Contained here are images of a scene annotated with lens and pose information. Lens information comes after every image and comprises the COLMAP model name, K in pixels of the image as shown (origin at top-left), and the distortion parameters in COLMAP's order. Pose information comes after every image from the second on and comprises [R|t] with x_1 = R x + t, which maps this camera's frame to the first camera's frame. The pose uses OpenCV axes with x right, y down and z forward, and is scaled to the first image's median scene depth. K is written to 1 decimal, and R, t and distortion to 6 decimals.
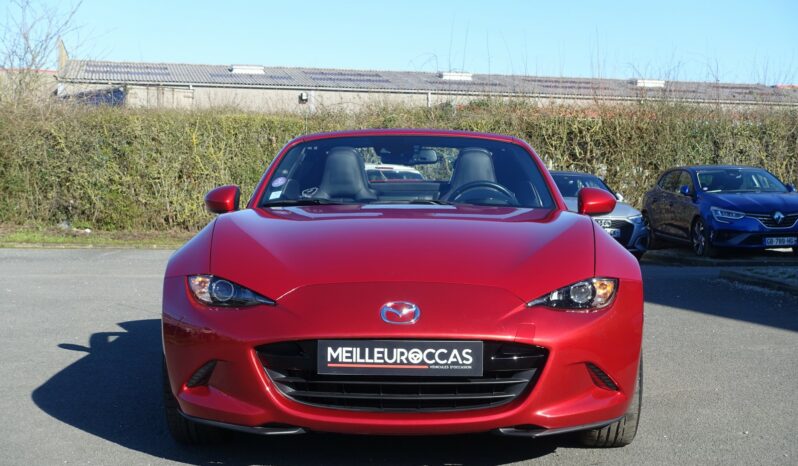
lens RADIAL K [[1664.4, 0, 399.0], [0, 1664.4, 233.0], [0, 0, 1]] dist [-0.037301, -0.098298]
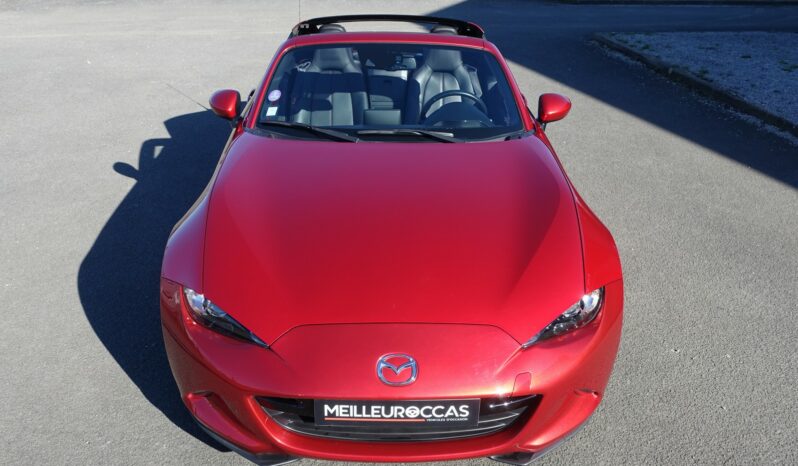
lens RADIAL K [[800.8, 0, 399.0], [0, 800.8, 233.0], [0, 0, 1]] dist [-0.100733, -0.006059]
pose [[0.998831, -0.011169, 0.047025, -0.018571], [-0.010306, 0.901340, 0.432989, -0.218374], [-0.047222, -0.432968, 0.900172, 0.584484]]
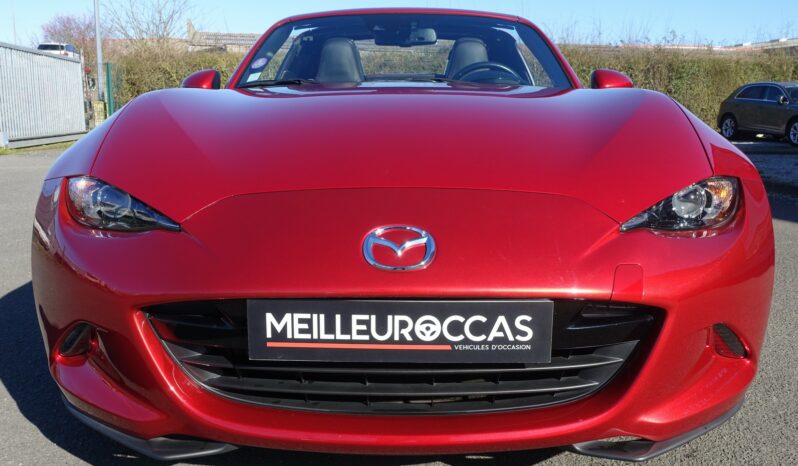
lens RADIAL K [[800.8, 0, 399.0], [0, 800.8, 233.0], [0, 0, 1]] dist [-0.100733, -0.006059]
pose [[0.999961, -0.007905, 0.003901, -0.000243], [0.007387, 0.992928, 0.118492, 0.011828], [-0.004810, -0.118458, 0.992947, 0.708084]]
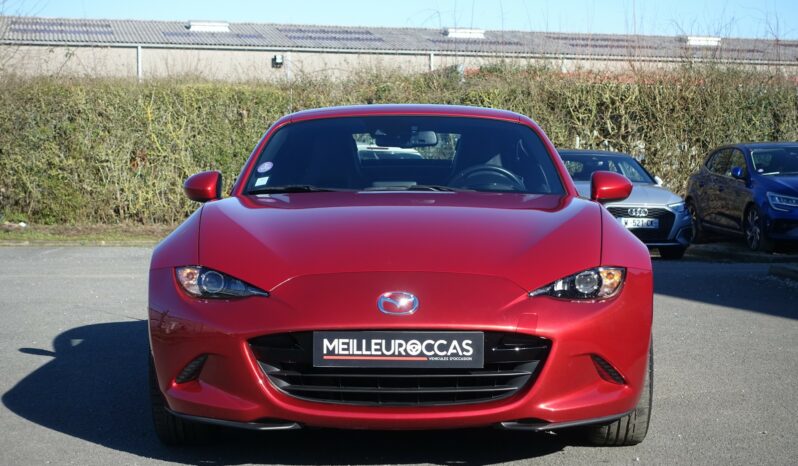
lens RADIAL K [[2273.7, 0, 399.0], [0, 2273.7, 233.0], [0, 0, 1]] dist [-0.245327, 0.168973]
pose [[0.999984, -0.005274, 0.001866, -0.000946], [0.005272, 0.999985, 0.001460, 0.004977], [-0.001874, -0.001450, 0.999997, -0.307292]]
